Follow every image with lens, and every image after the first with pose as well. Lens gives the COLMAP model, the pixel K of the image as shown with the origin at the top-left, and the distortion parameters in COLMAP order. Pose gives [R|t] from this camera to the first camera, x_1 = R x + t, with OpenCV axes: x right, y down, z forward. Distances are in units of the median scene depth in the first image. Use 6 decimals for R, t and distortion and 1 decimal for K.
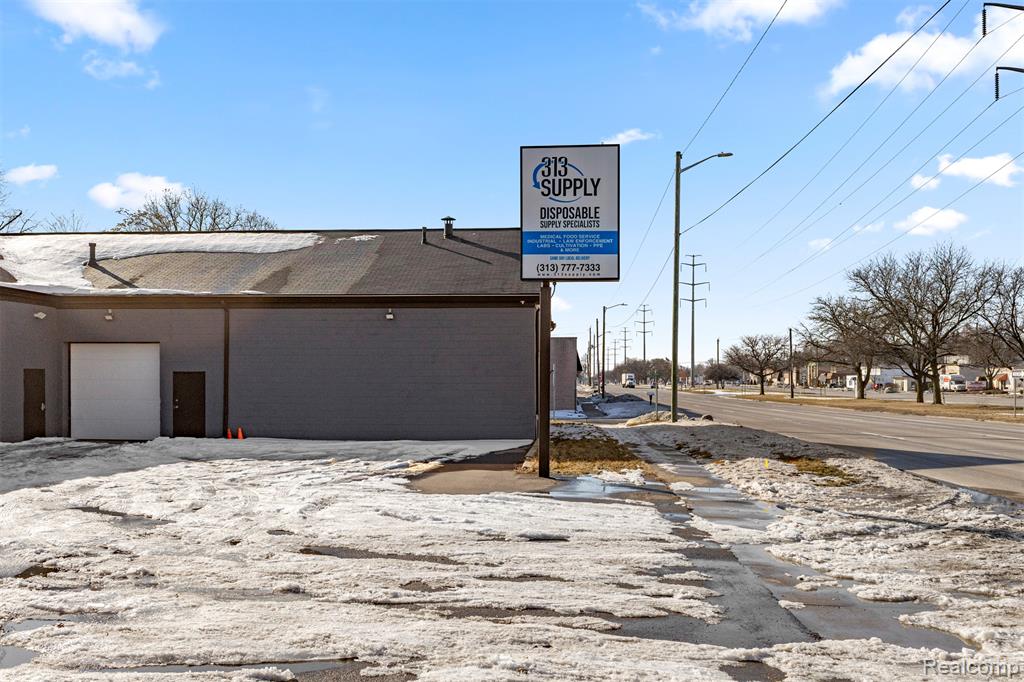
lens RADIAL K [[844.1, 0, 511.0], [0, 844.1, 386.0], [0, 0, 1]] dist [0.006411, 0.008178]
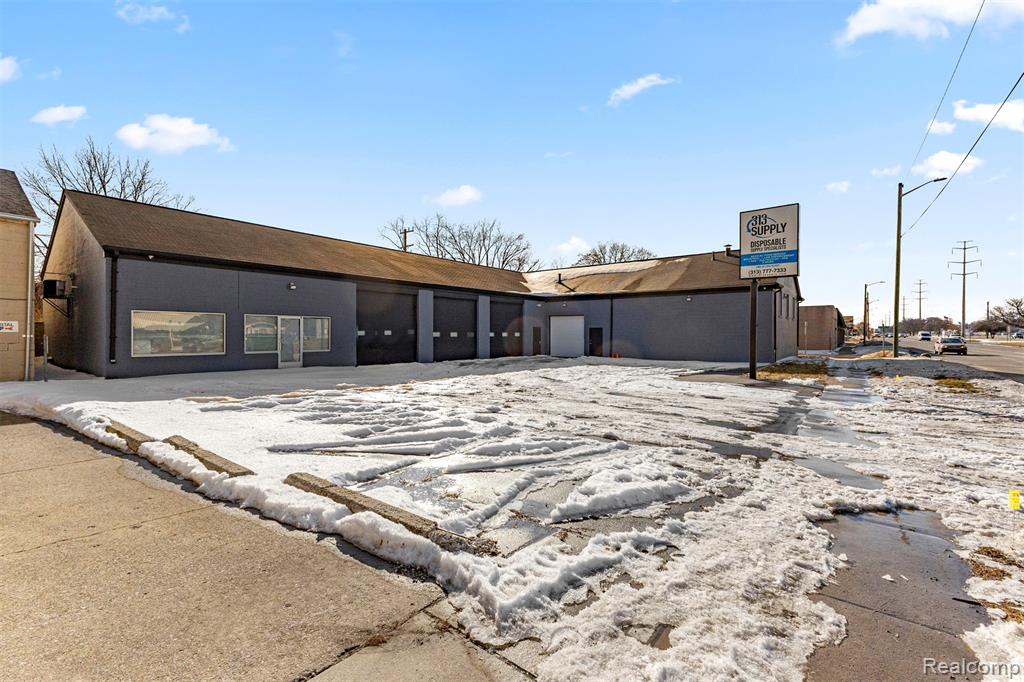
lens RADIAL K [[439.2, 0, 509.6], [0, 439.2, 339.4], [0, 0, 1]] dist [0.005082, 0.000513]
pose [[0.825617, 0.006718, -0.564192, 0.090712], [-0.002719, 0.999965, 0.007927, 0.005742], [0.564225, -0.005011, 0.825606, -0.099909]]
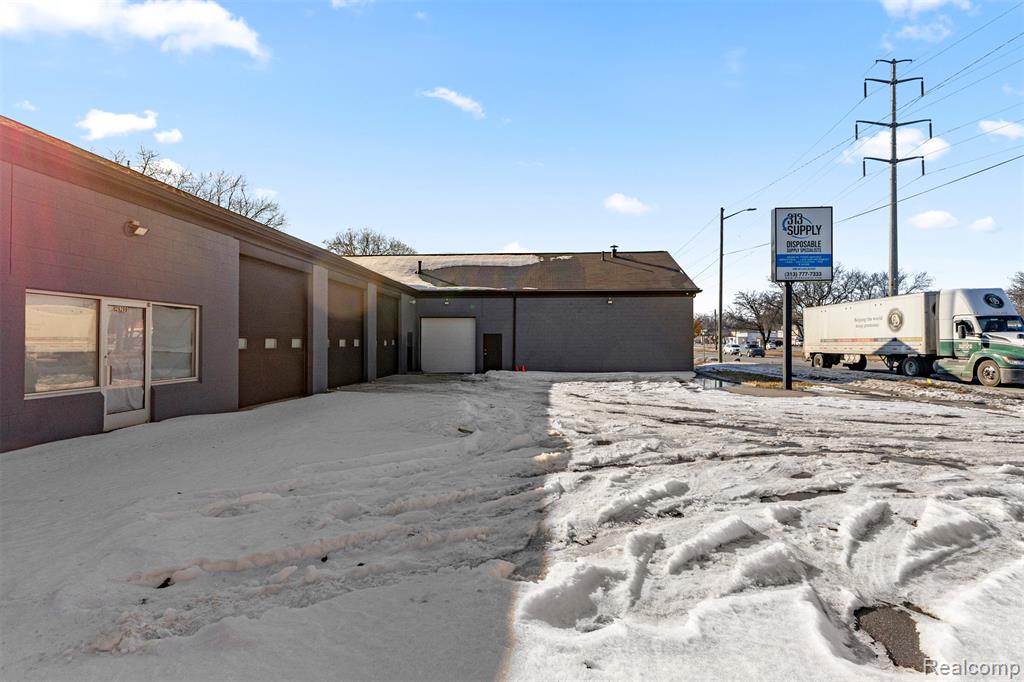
lens RADIAL K [[500.4, 0, 510.3], [0, 500.4, 339.8], [0, 0, 1]] dist [0.000145, 0.000281]
pose [[0.999974, -0.004363, 0.005682, -0.343252], [0.004410, 0.999955, -0.008349, 0.004732], [-0.005645, 0.008374, 0.999949, -0.045502]]
